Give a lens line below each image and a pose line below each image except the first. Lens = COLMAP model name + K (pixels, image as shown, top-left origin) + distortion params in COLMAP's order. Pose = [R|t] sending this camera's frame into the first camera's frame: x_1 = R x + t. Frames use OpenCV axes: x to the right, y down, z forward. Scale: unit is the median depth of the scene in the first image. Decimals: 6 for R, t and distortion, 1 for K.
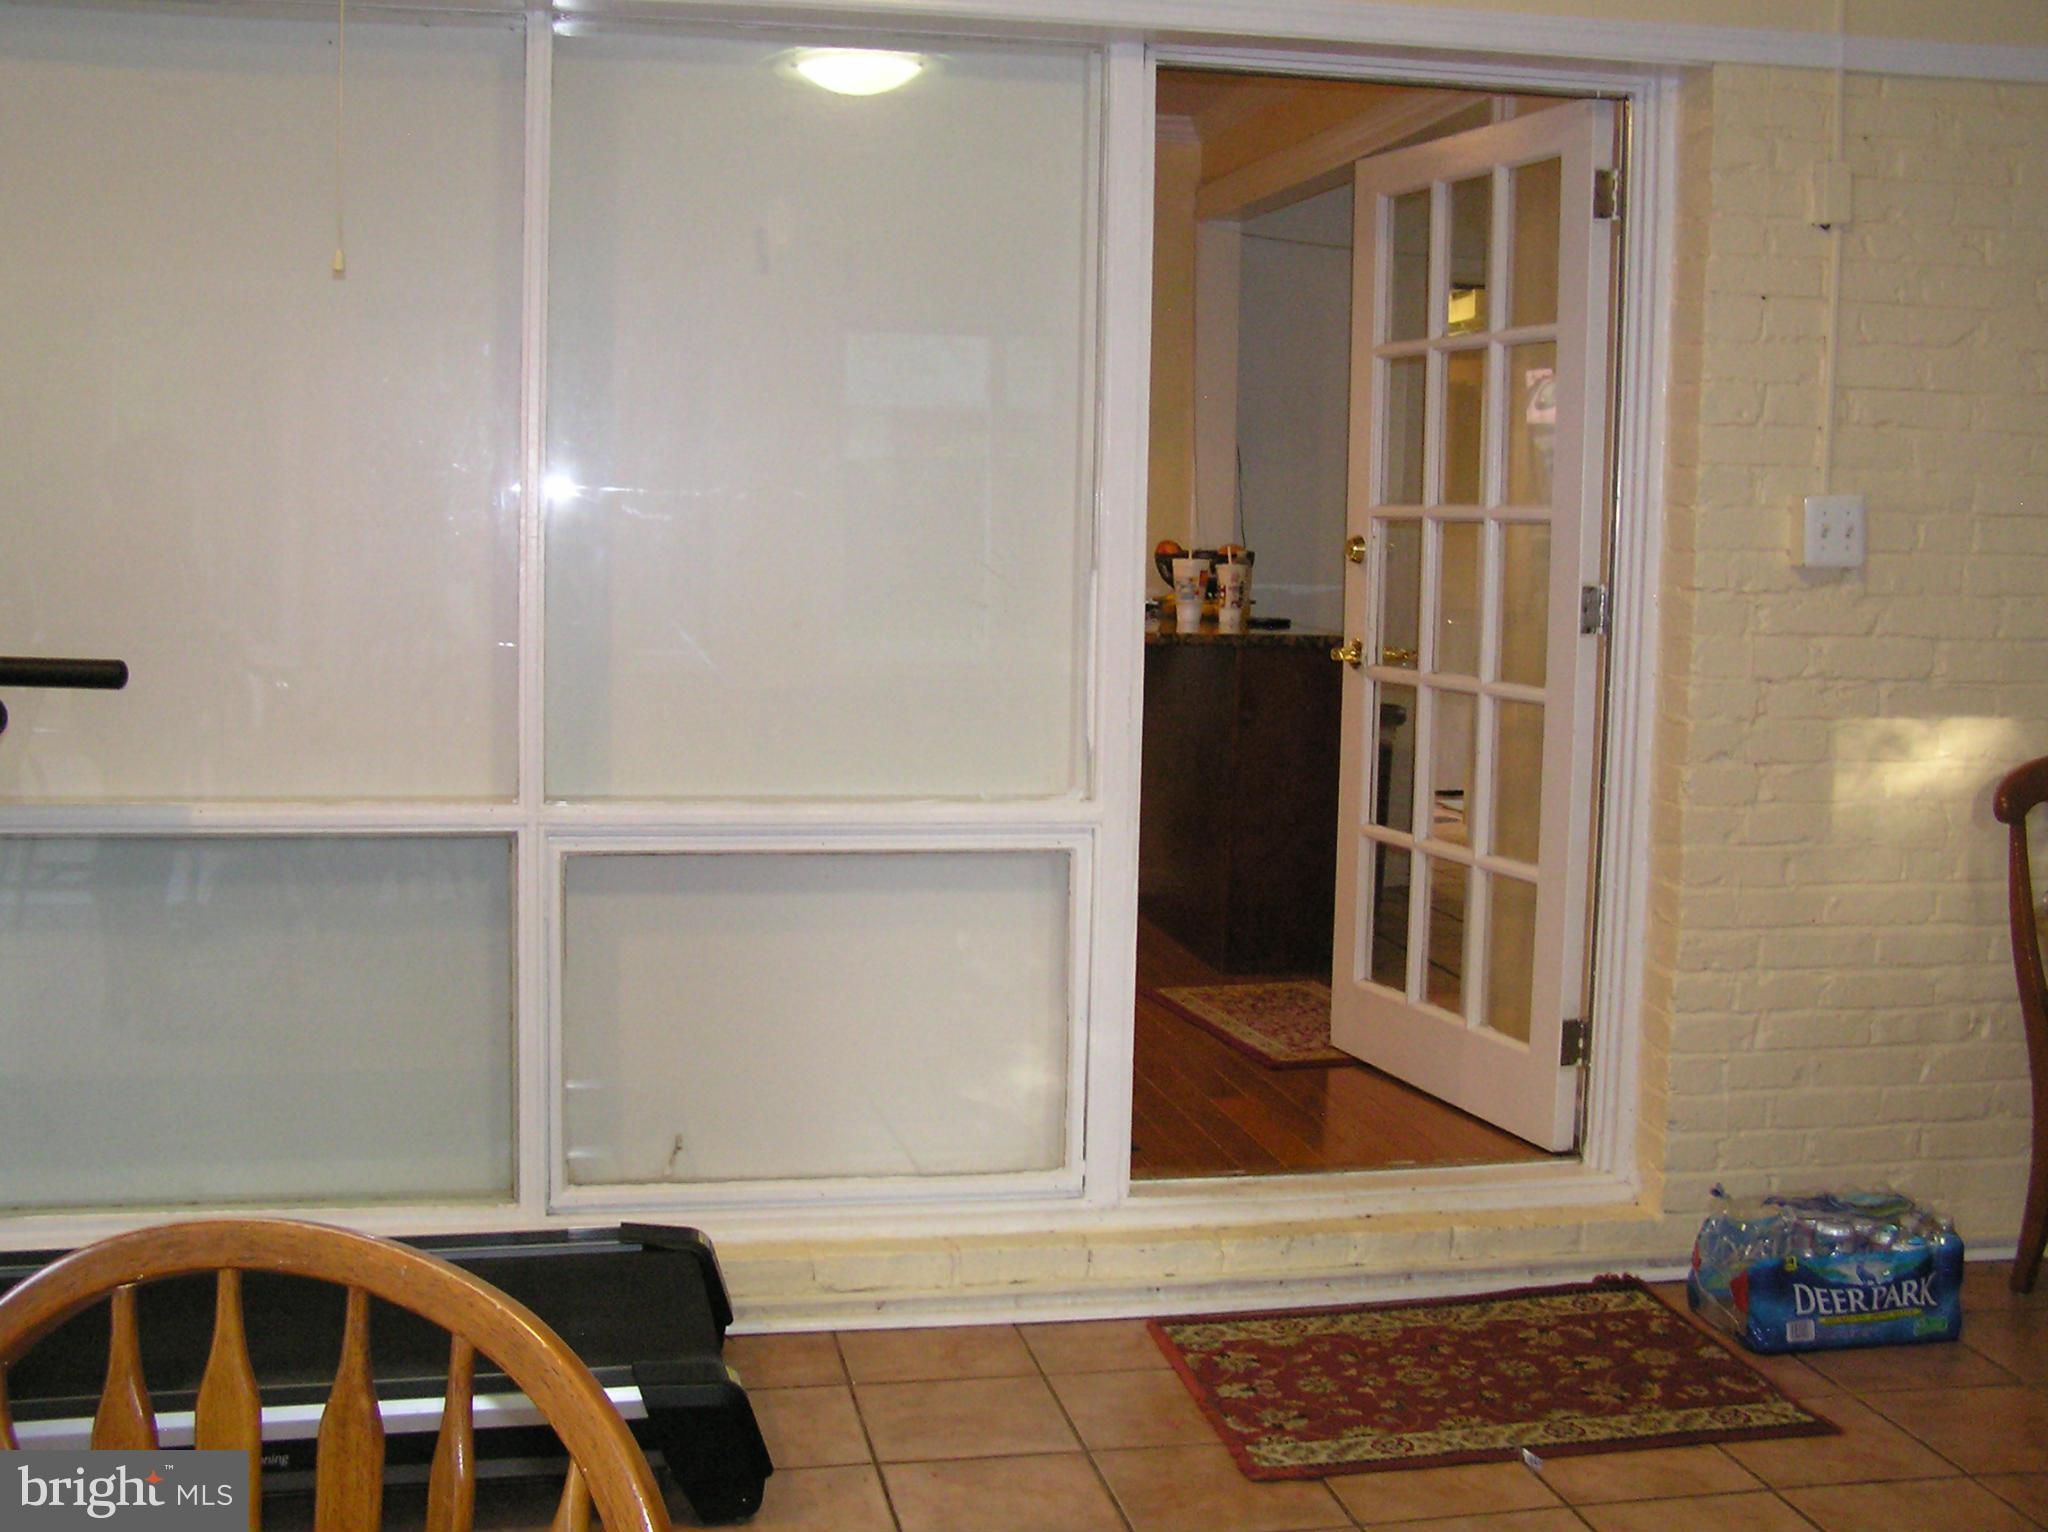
lens RADIAL K [[2437.8, 0, 1023.2], [0, 2437.8, 732.1], [0, 0, 1]] dist [-0.117381, 0.272721]
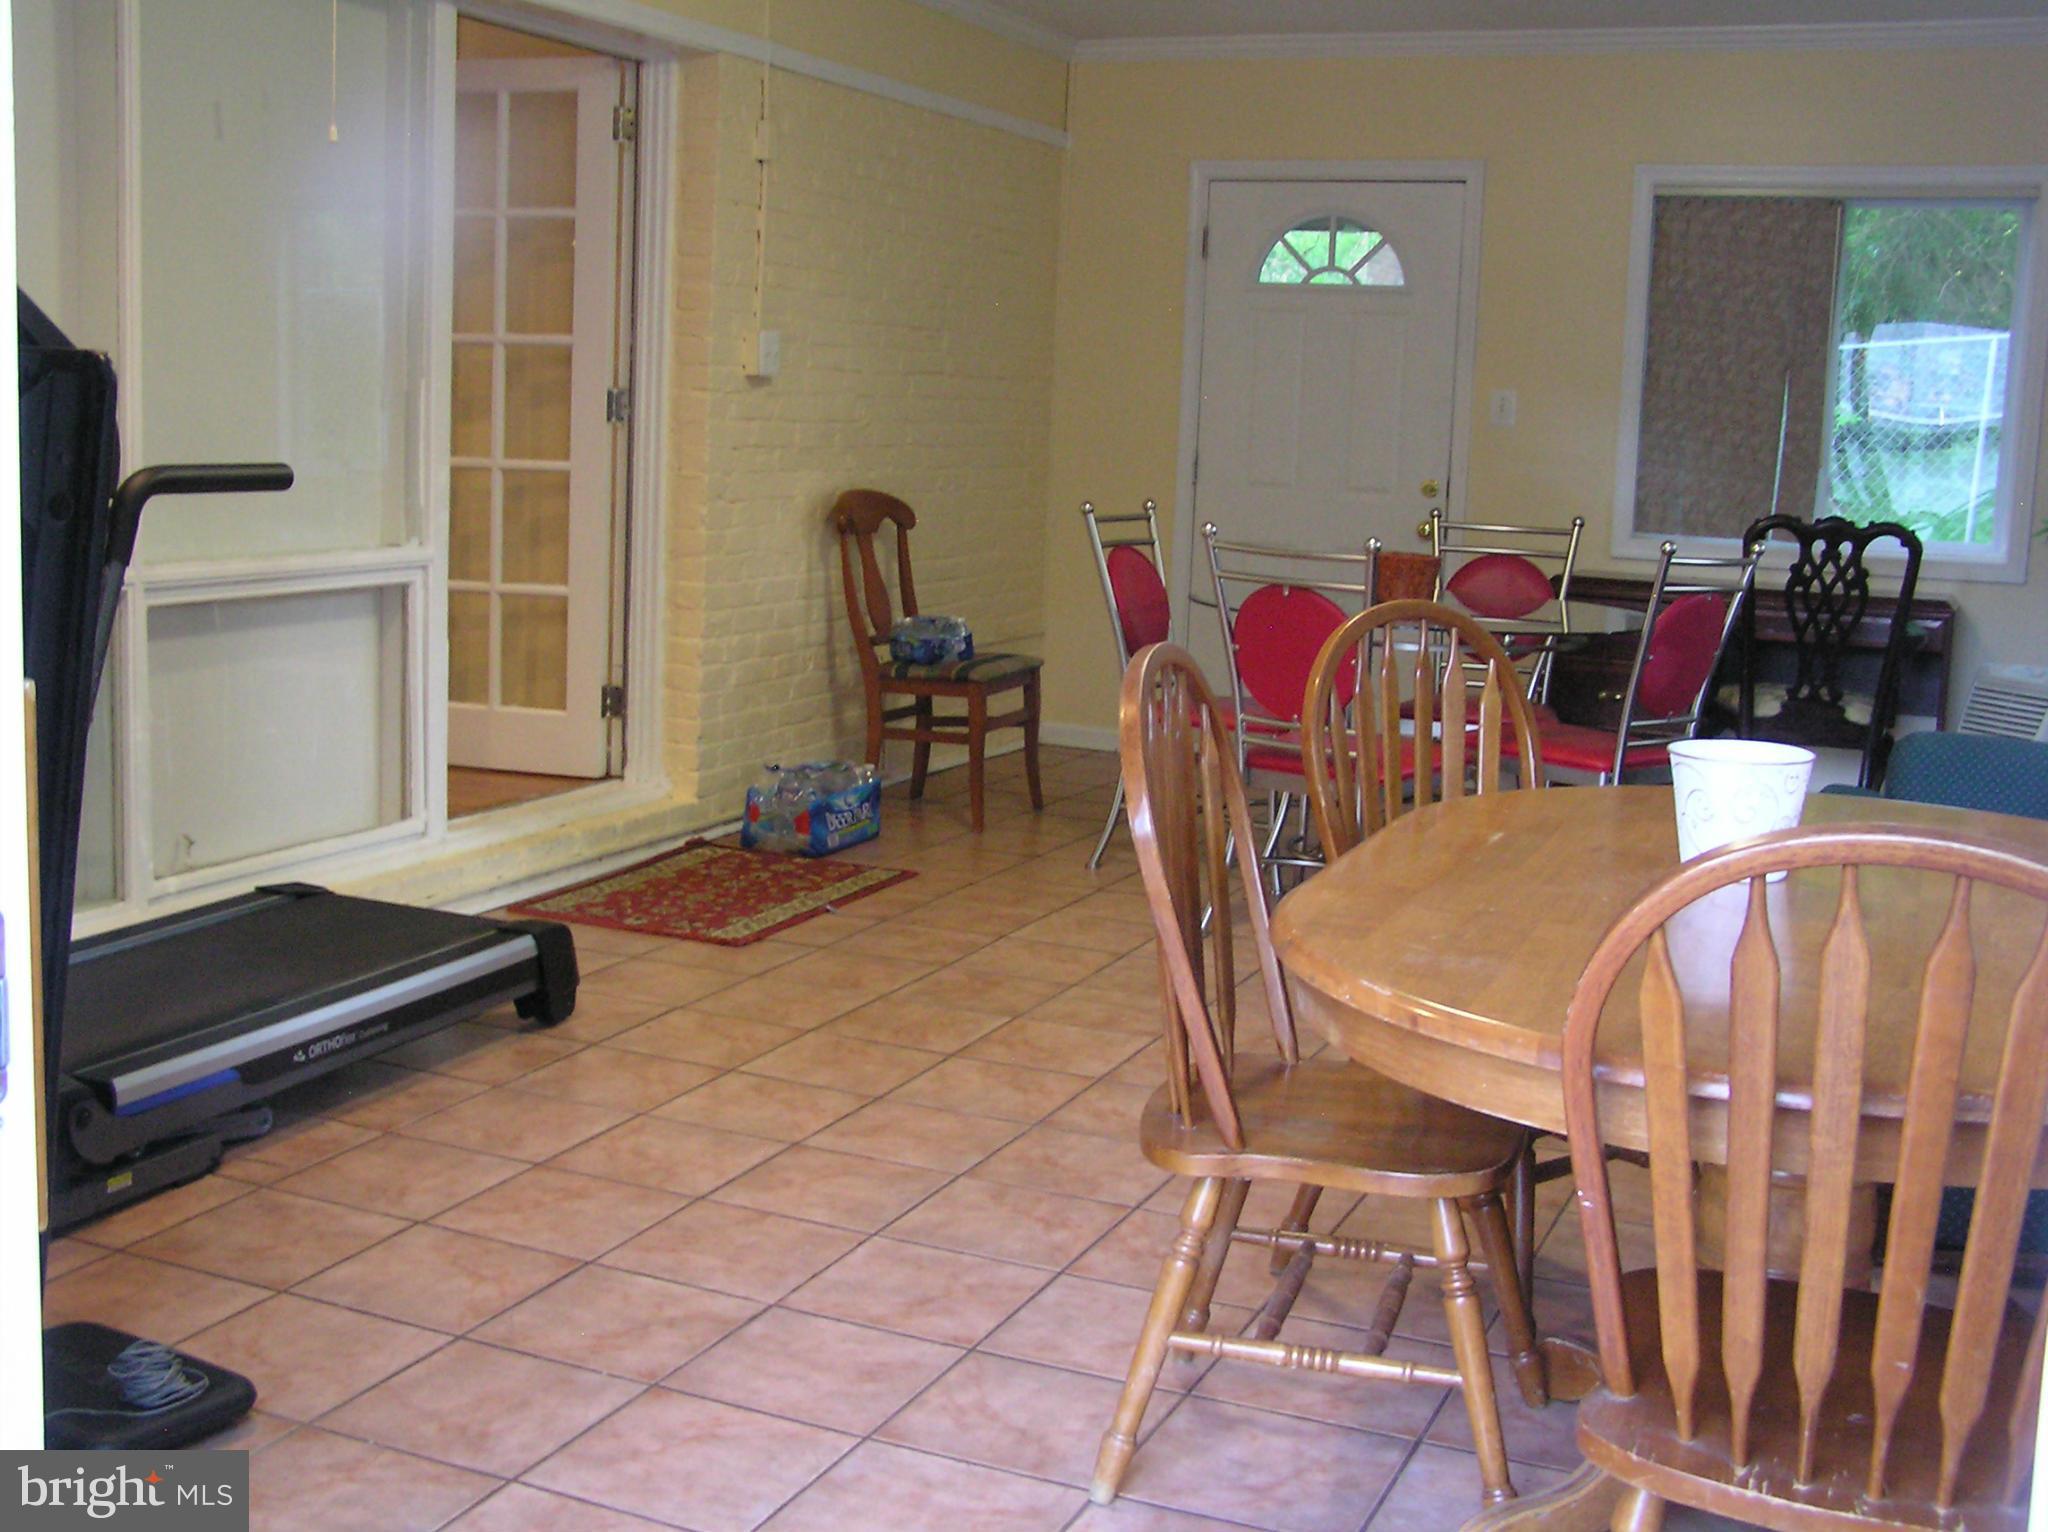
lens RADIAL K [[2437.8, 0, 1023.2], [0, 2437.8, 732.1], [0, 0, 1]] dist [-0.117381, 0.272721]
pose [[0.570454, -0.110842, 0.813816, -0.942422], [0.055767, 0.993792, 0.096264, 0.021130], [-0.819434, -0.009530, 0.573094, -0.062762]]
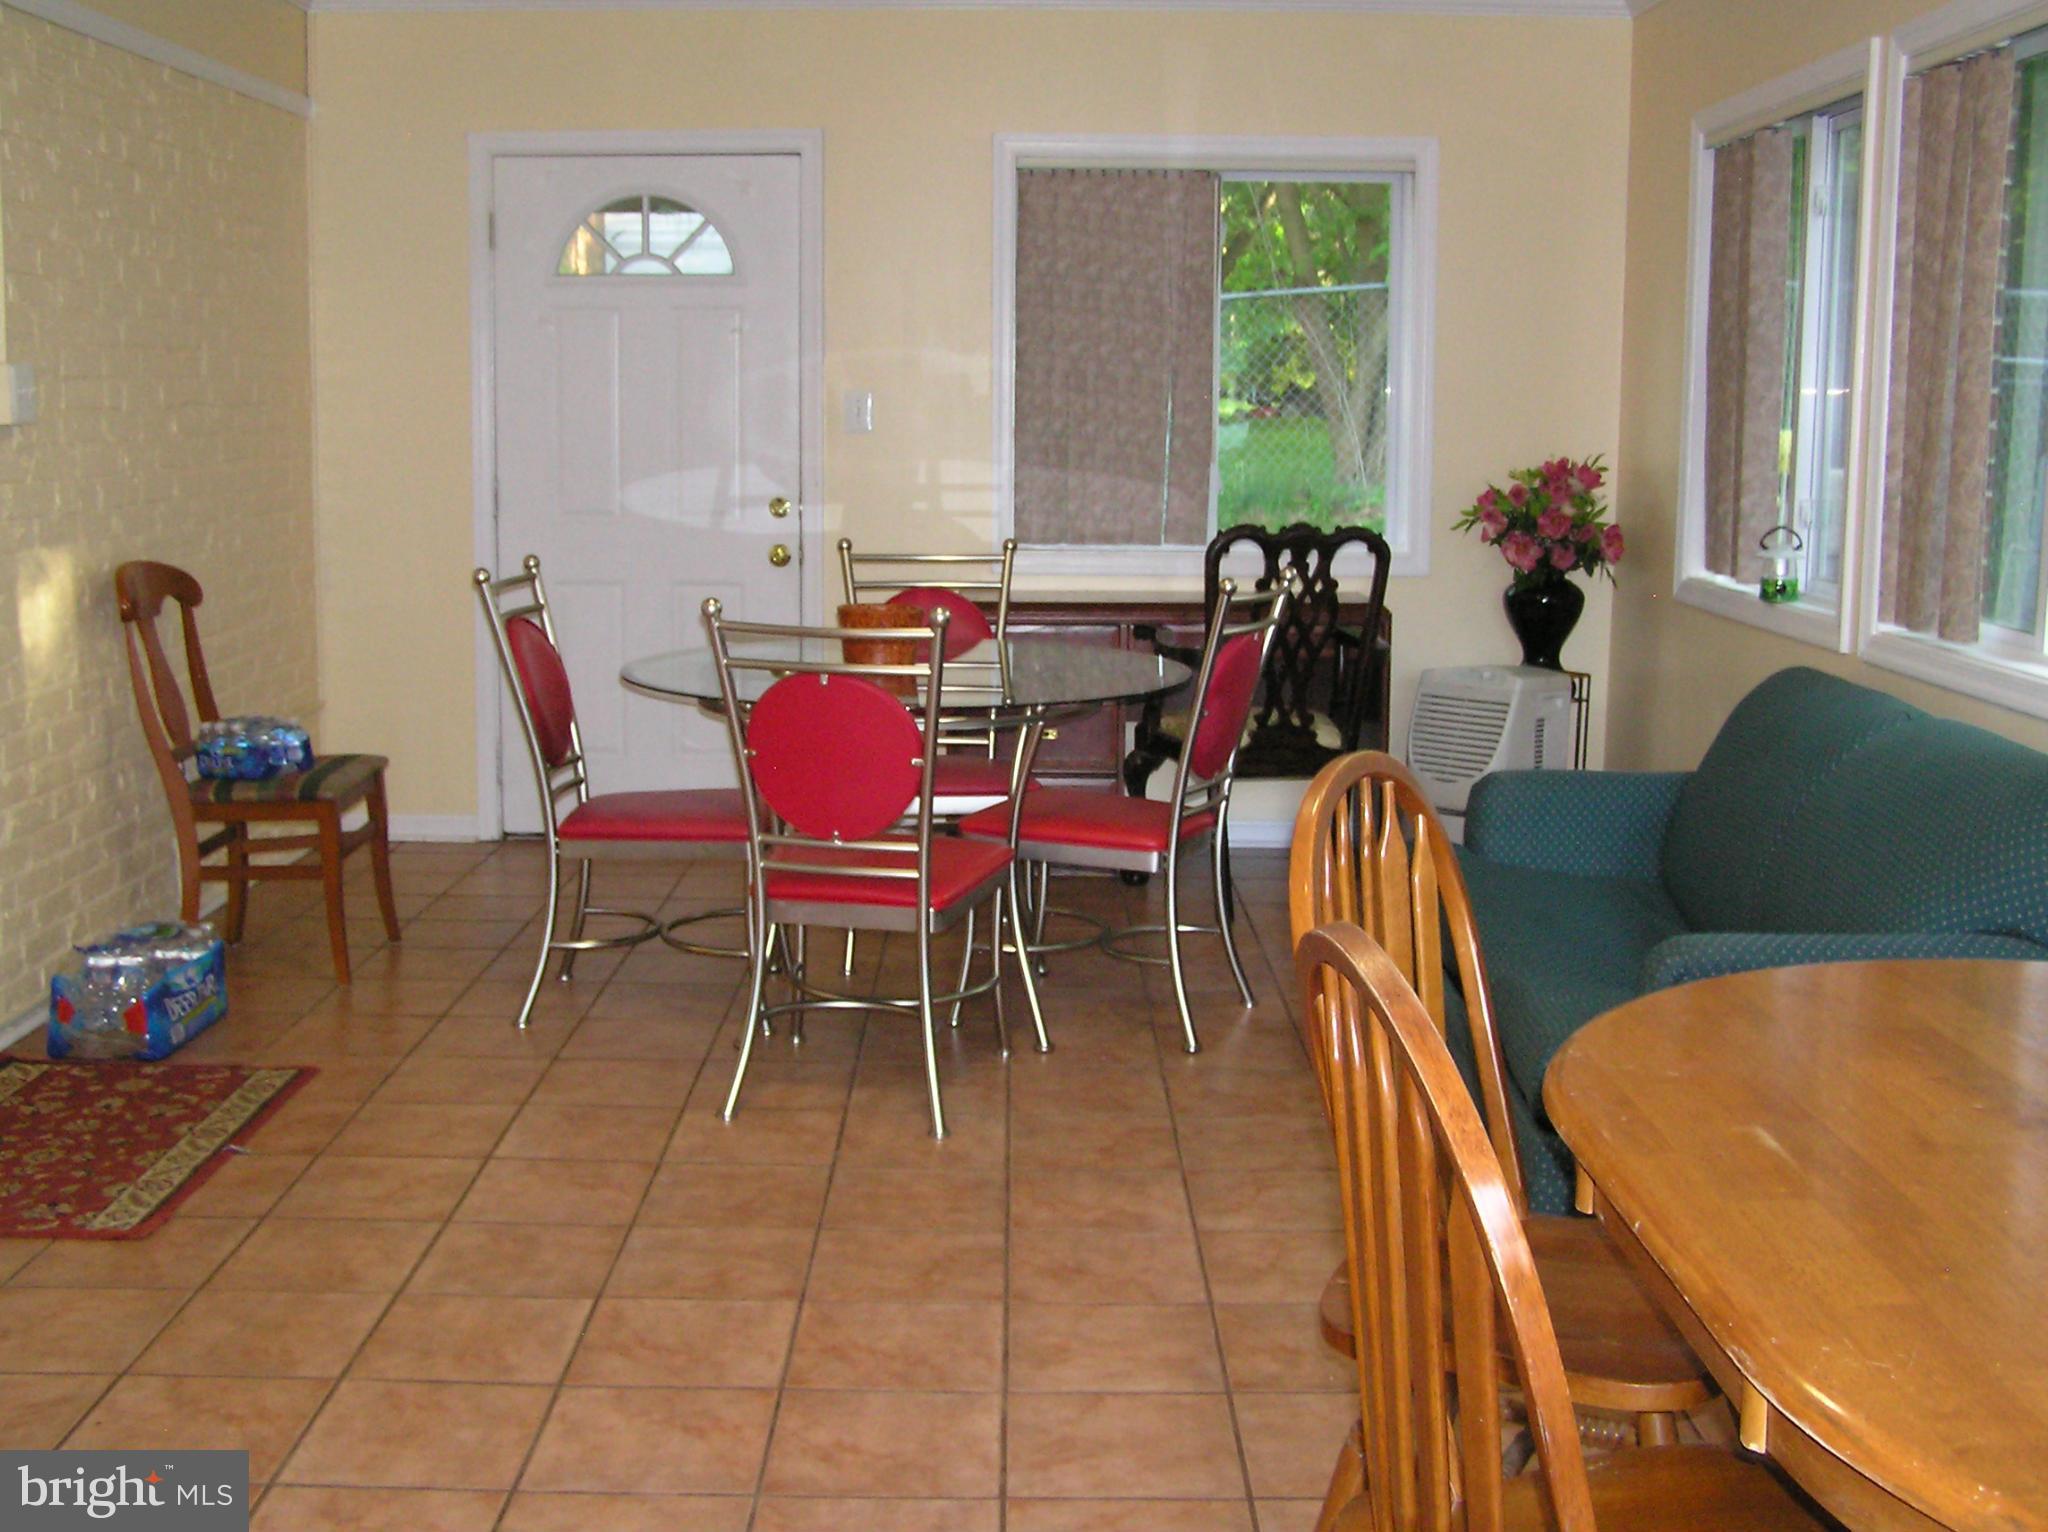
lens RADIAL K [[2443.0, 0, 1093.6], [0, 2443.0, 695.1], [0, 0, 1]] dist [-0.189533, 0.316072]
pose [[0.179545, -0.145341, 0.972954, -0.762870], [0.096243, 0.986877, 0.129661, -0.039936], [-0.979031, 0.070360, 0.191177, 0.283129]]
